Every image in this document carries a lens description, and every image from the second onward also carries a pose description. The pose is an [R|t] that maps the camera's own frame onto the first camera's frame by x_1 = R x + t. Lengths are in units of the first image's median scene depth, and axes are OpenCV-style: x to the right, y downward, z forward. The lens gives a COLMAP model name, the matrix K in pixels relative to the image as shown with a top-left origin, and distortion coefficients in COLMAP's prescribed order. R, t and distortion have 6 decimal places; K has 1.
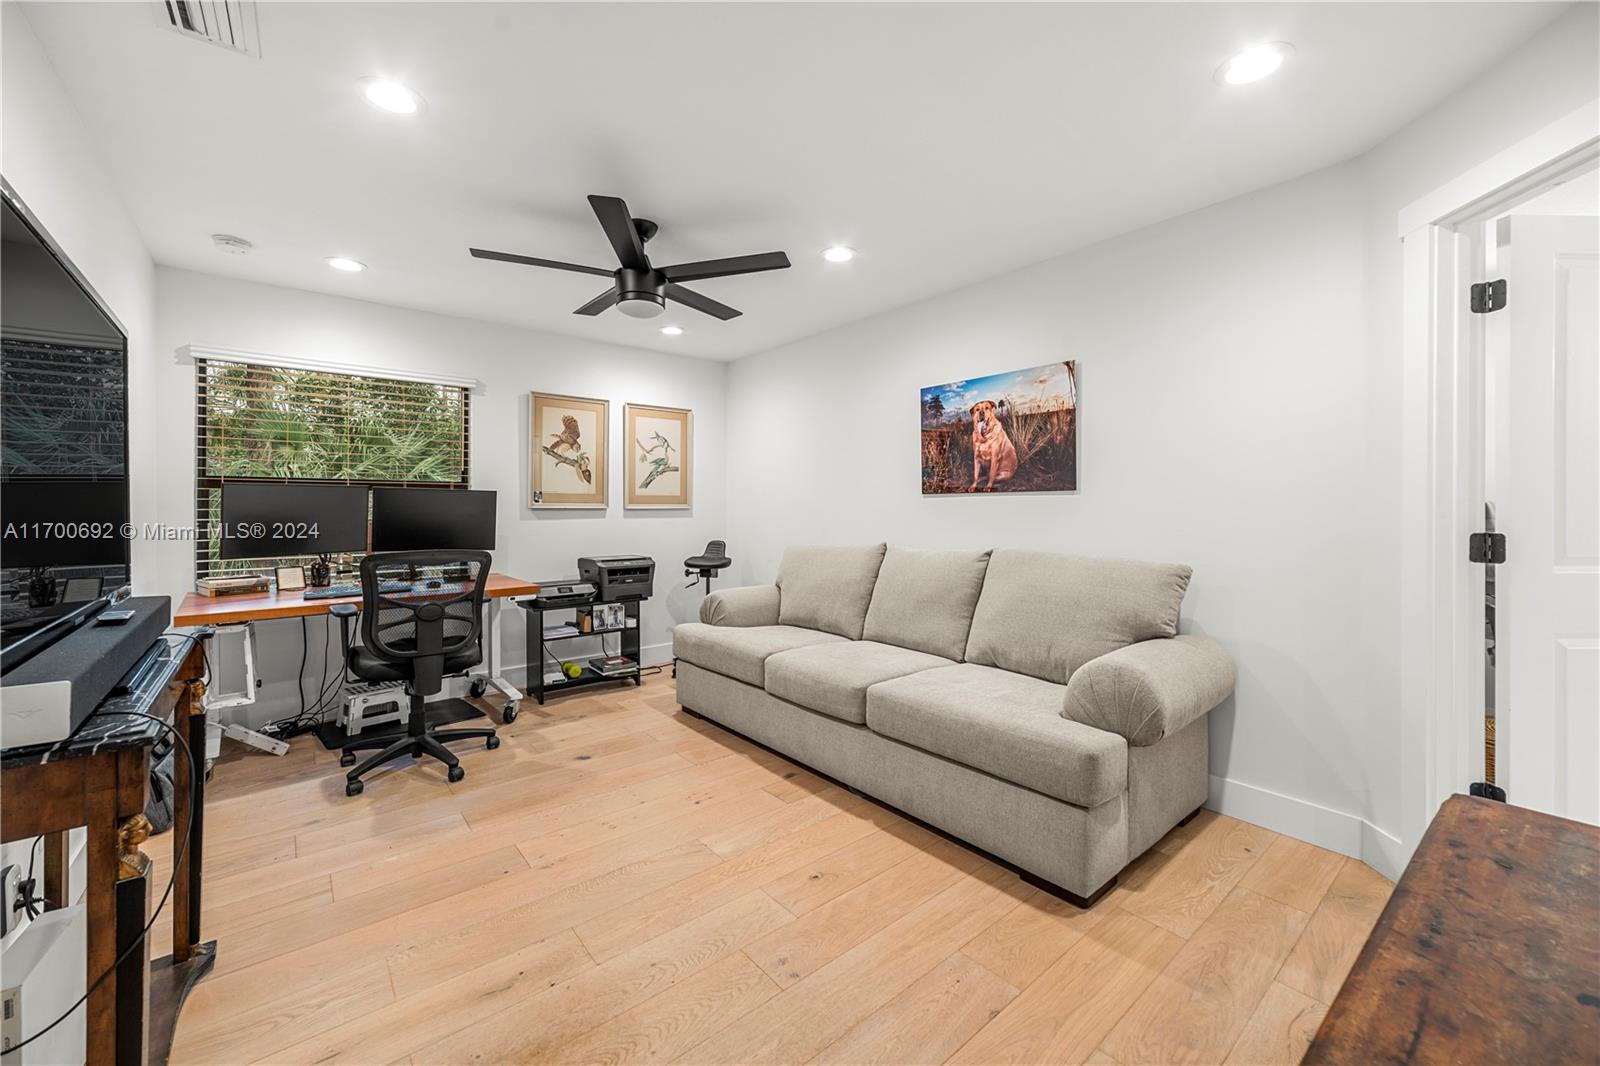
lens RADIAL K [[622.6, 0, 795.4], [0, 622.6, 512.8], [0, 0, 1]] dist [-0.013591, 0.000228]
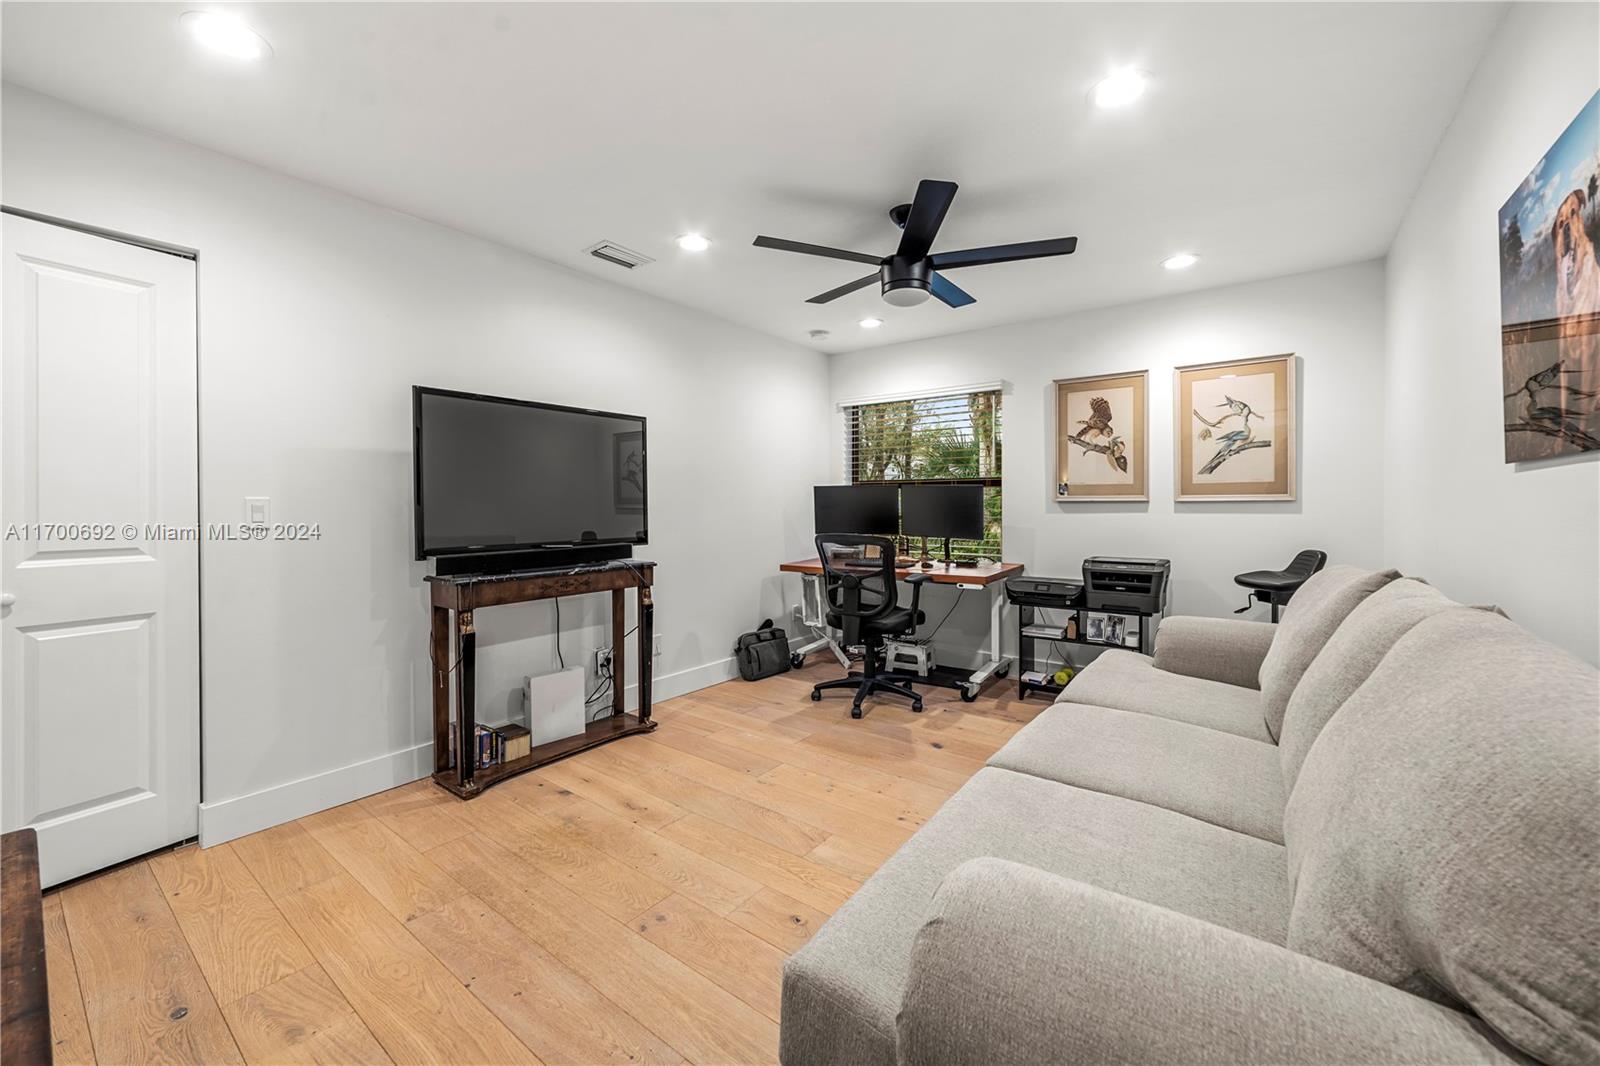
lens RADIAL K [[622.6, 0, 795.4], [0, 622.6, 512.8], [0, 0, 1]] dist [-0.013591, 0.000228]
pose [[0.226485, 0.014374, -0.973909, 0.435943], [-0.002552, 0.999896, 0.014164, -0.001871], [0.974011, -0.000722, 0.226498, 0.395985]]
